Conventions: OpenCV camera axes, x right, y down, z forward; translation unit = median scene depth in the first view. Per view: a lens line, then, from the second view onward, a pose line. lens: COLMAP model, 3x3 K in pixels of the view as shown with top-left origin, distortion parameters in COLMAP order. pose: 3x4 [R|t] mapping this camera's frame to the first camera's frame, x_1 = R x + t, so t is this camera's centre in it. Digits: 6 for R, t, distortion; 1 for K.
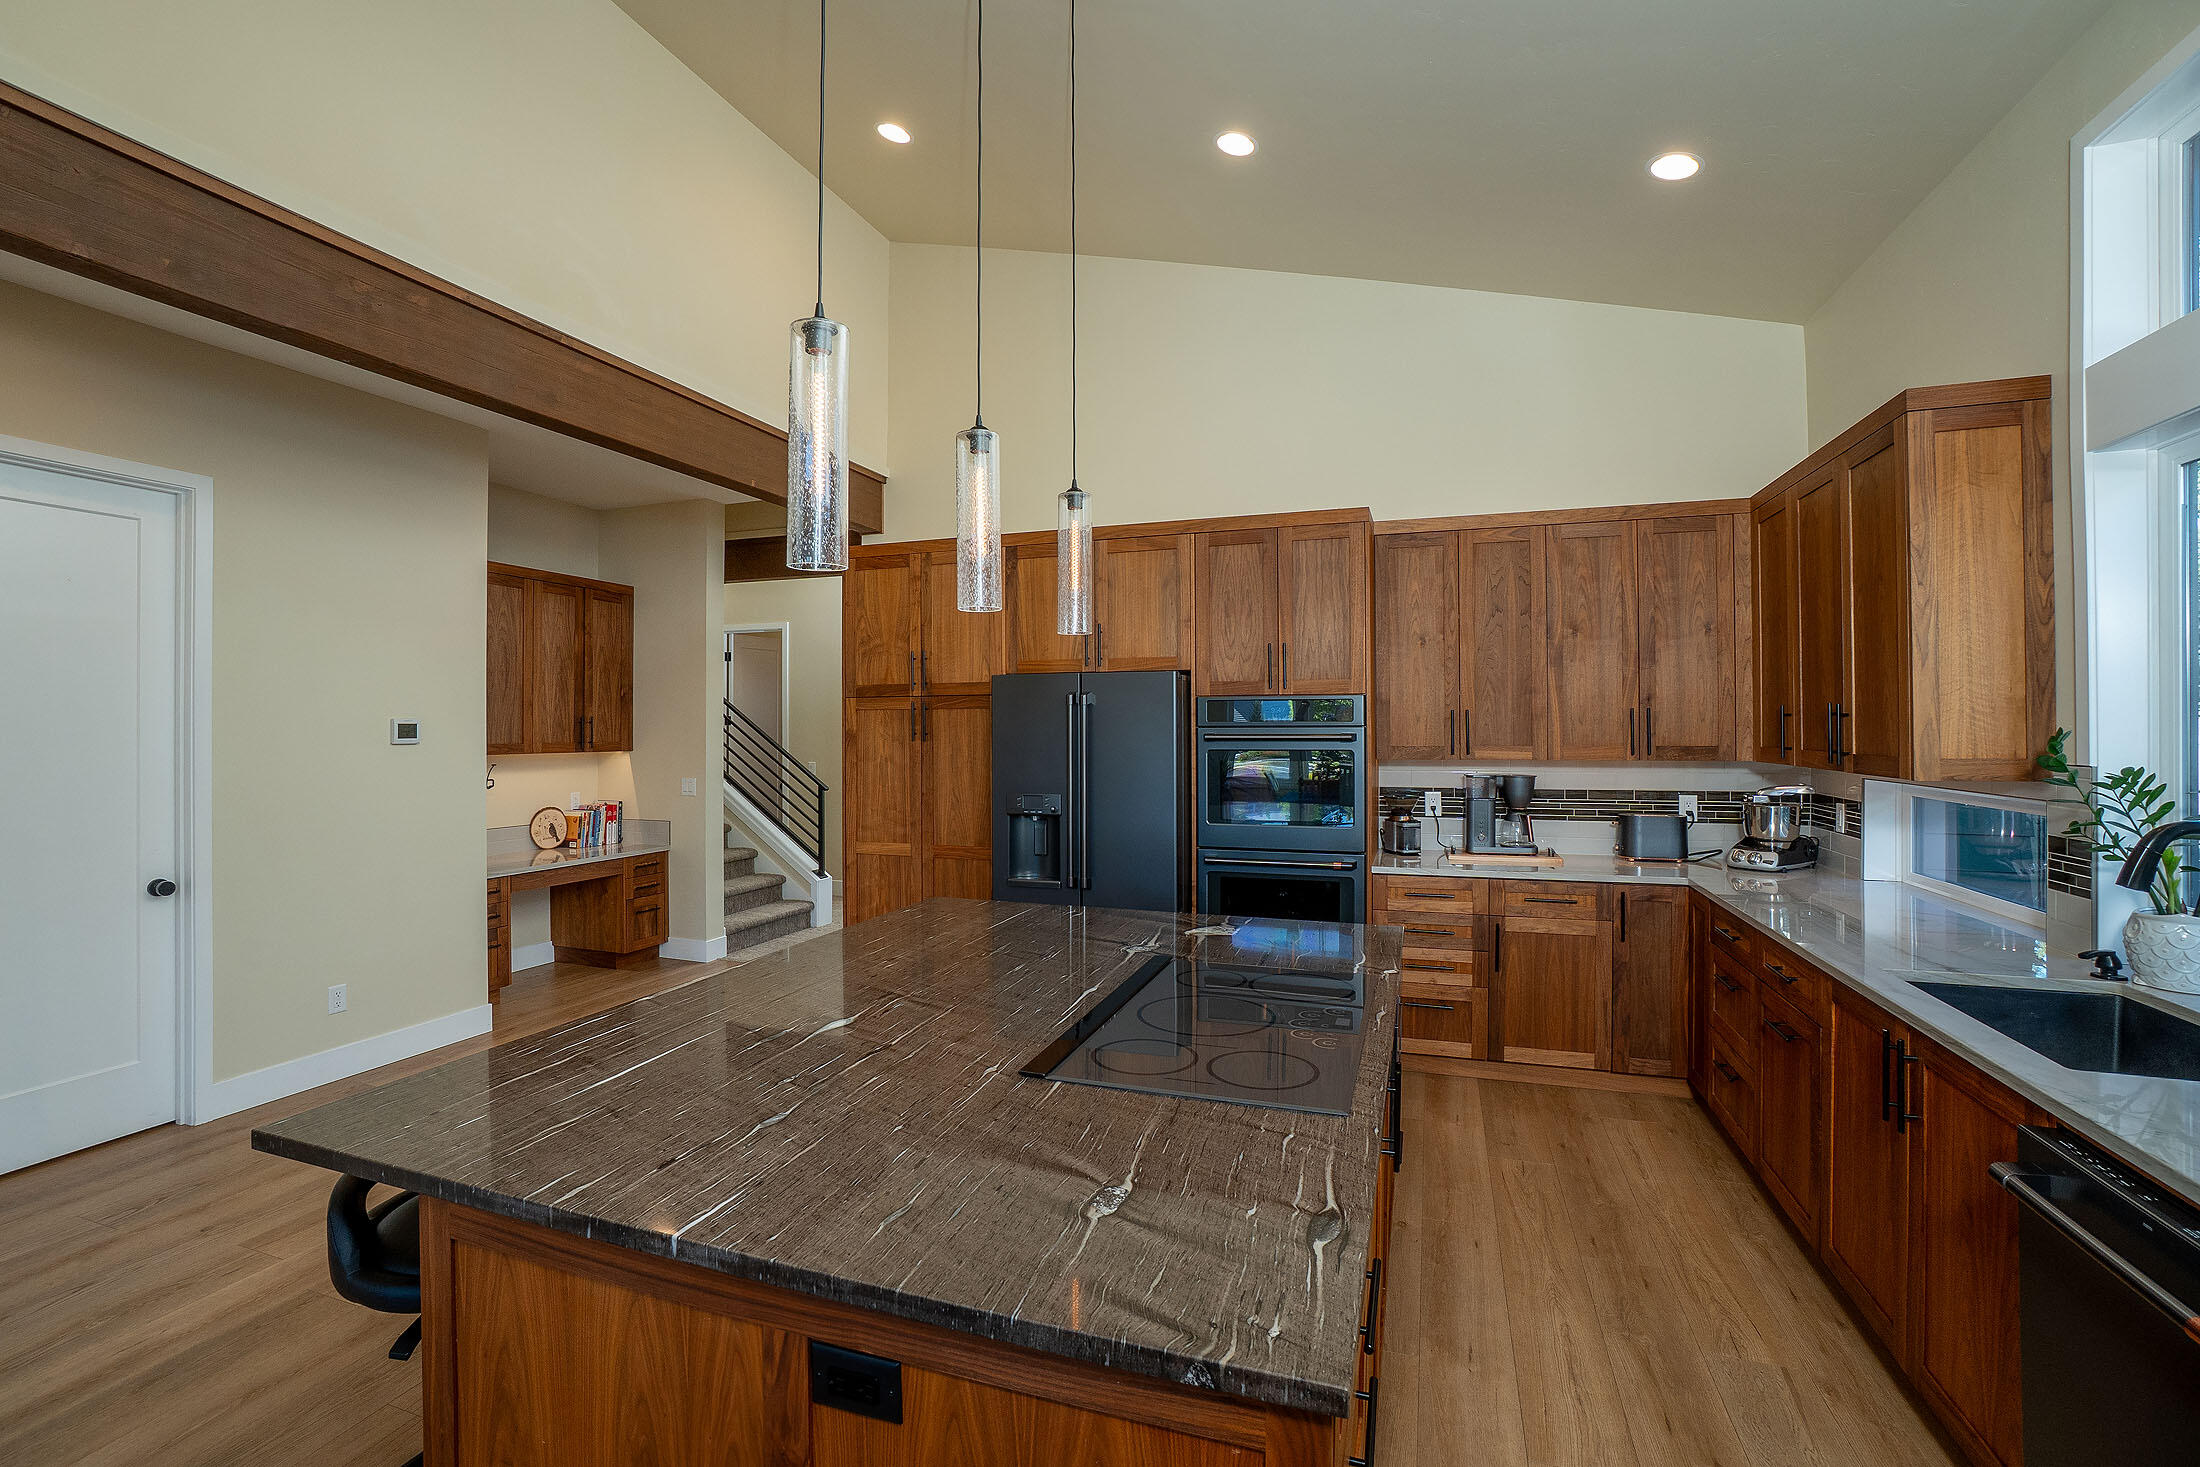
lens RADIAL K [[975.0, 0, 1094.7], [0, 975.0, 729.0], [0, 0, 1]] dist [-0.033106, 0.000183]
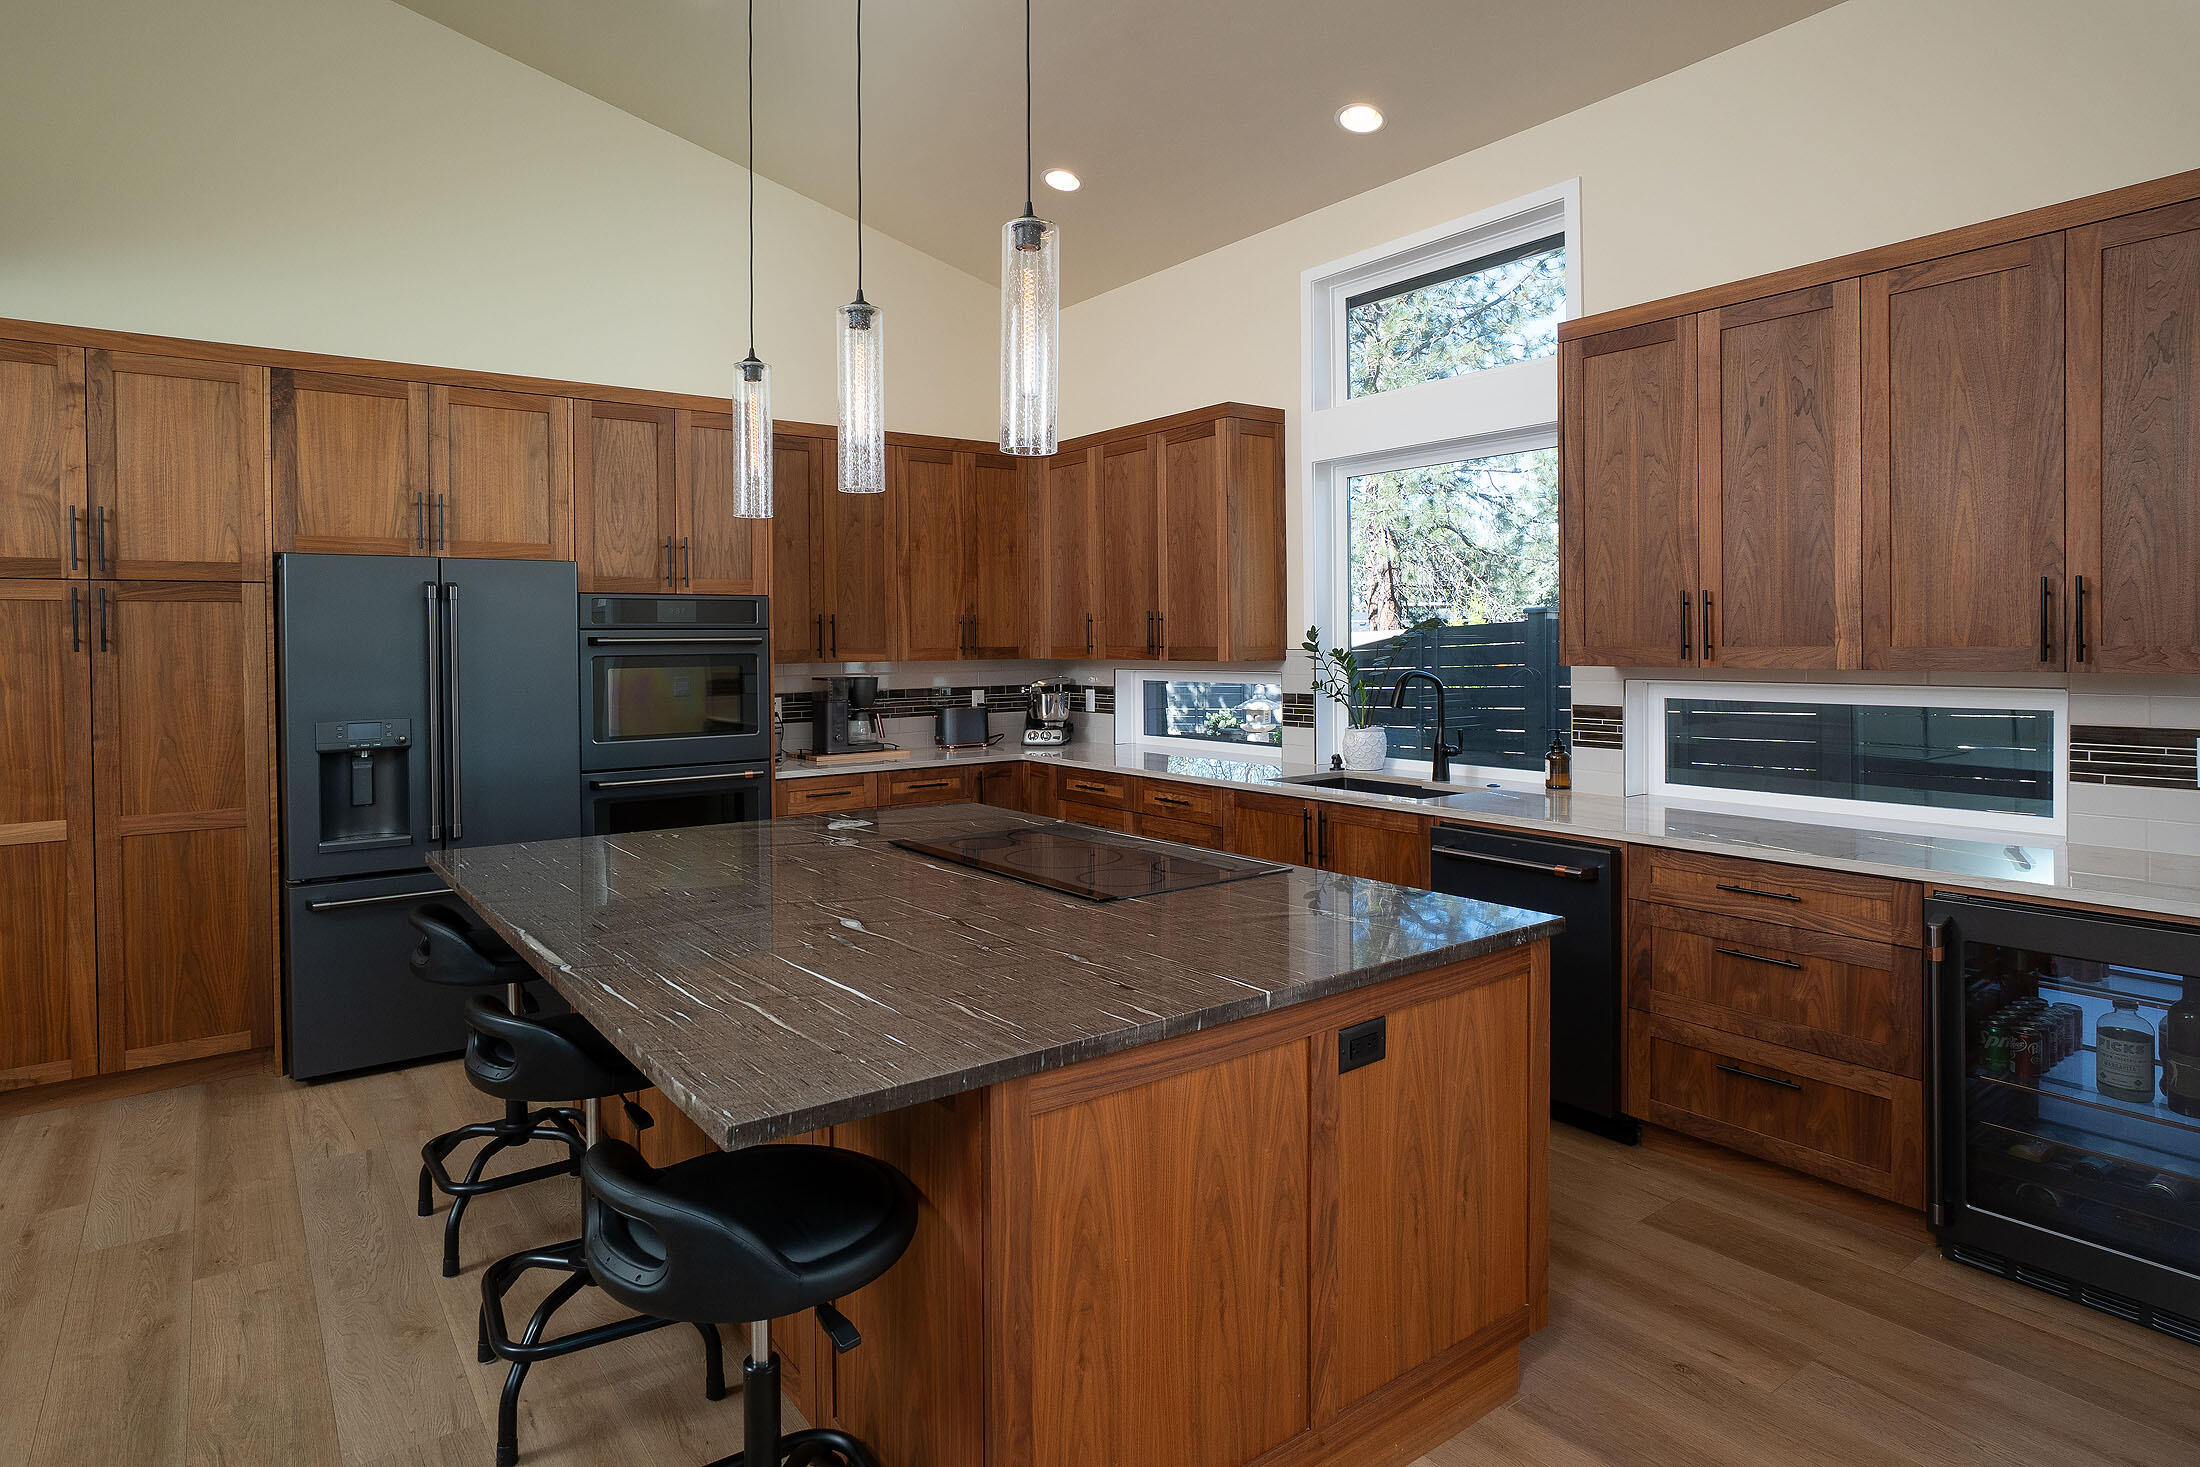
lens RADIAL K [[1194.8, 0, 1038.0], [0, 1194.8, 649.7], [0, 0, 1]] dist [-0.028370, -0.000105]
pose [[0.573379, -0.005039, 0.819274, -0.538138], [0.007929, 0.999968, 0.000602, 0.018798], [-0.819252, 0.006151, 0.573401, 0.095024]]
